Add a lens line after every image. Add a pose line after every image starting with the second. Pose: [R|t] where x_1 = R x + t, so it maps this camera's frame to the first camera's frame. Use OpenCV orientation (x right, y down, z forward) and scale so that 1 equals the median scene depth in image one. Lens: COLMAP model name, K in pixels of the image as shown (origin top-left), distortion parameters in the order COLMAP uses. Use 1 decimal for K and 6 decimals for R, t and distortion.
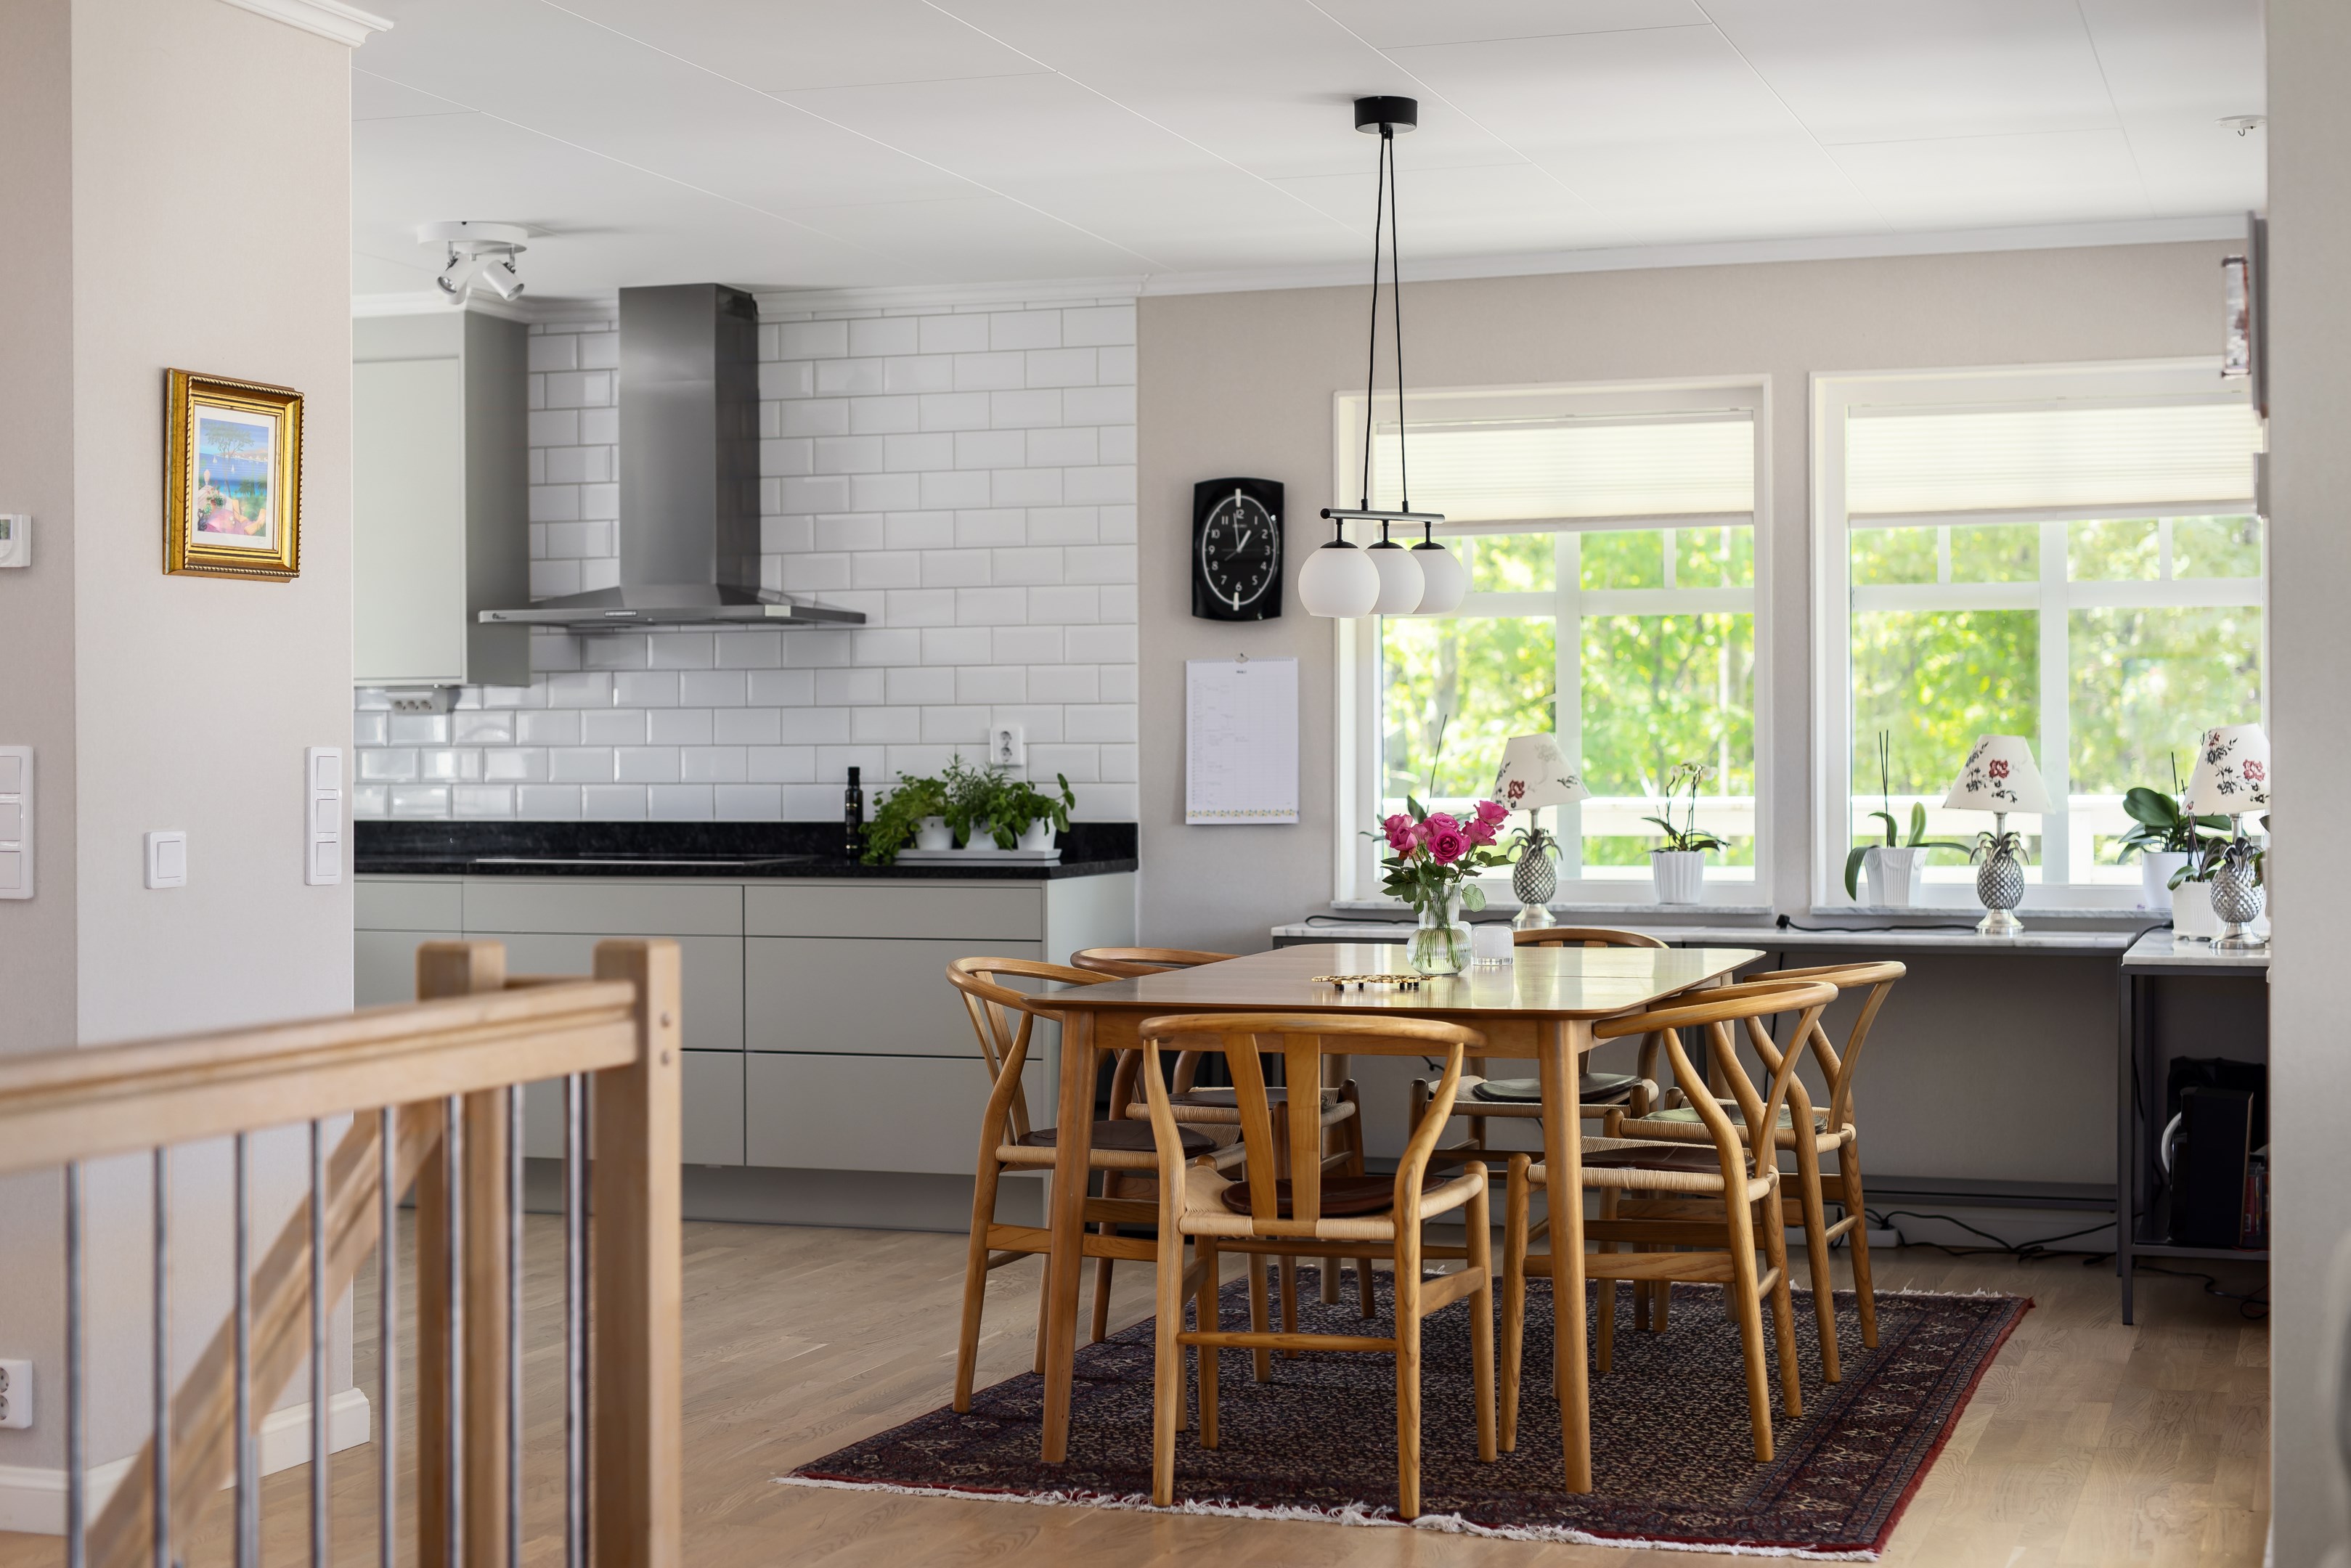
lens RADIAL K [[3940.3, 0, 1173.5], [0, 3940.3, 697.0], [0, 0, 1]] dist [-0.019161, 0.111367]
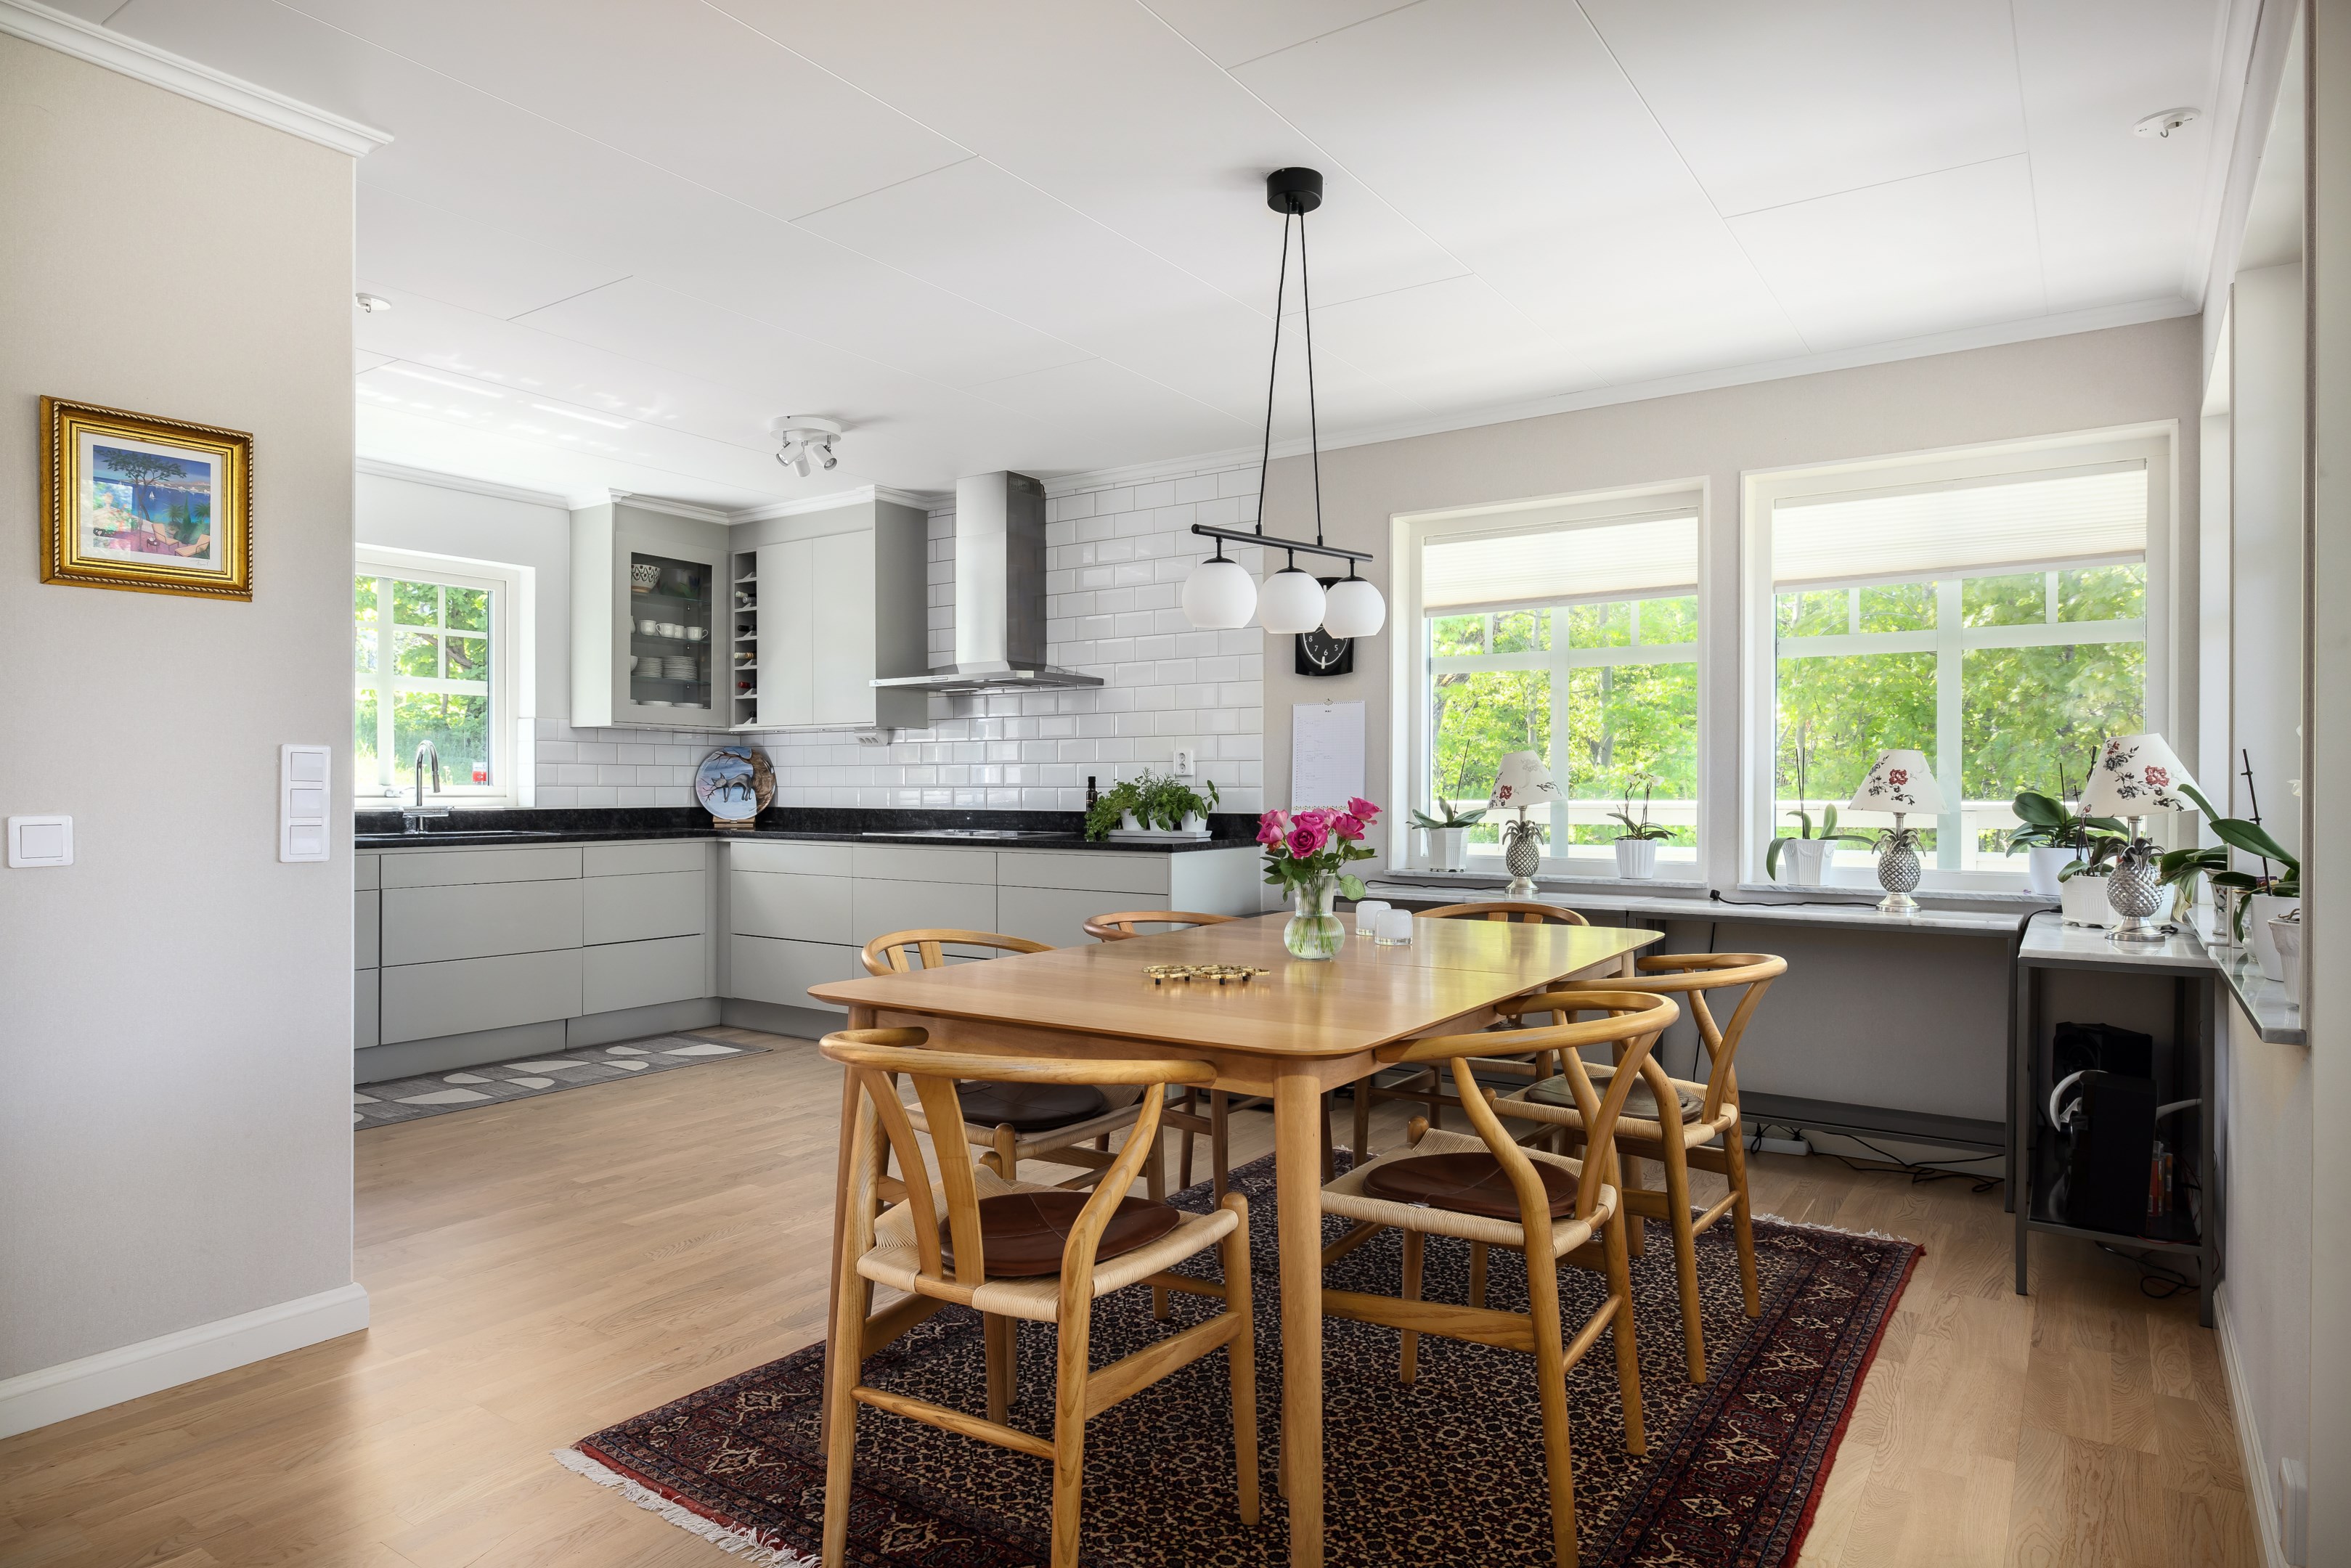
lens RADIAL K [[1385.5, 0, 1175.5], [0, 1385.5, 784.0], [0, 0, 1]] dist [-0.005006, -0.000865]
pose [[0.958556, 0.003846, -0.284877, 0.116437], [-0.000131, 0.999915, 0.013059, 0.014750], [0.284903, -0.012481, 0.958475, 0.522405]]
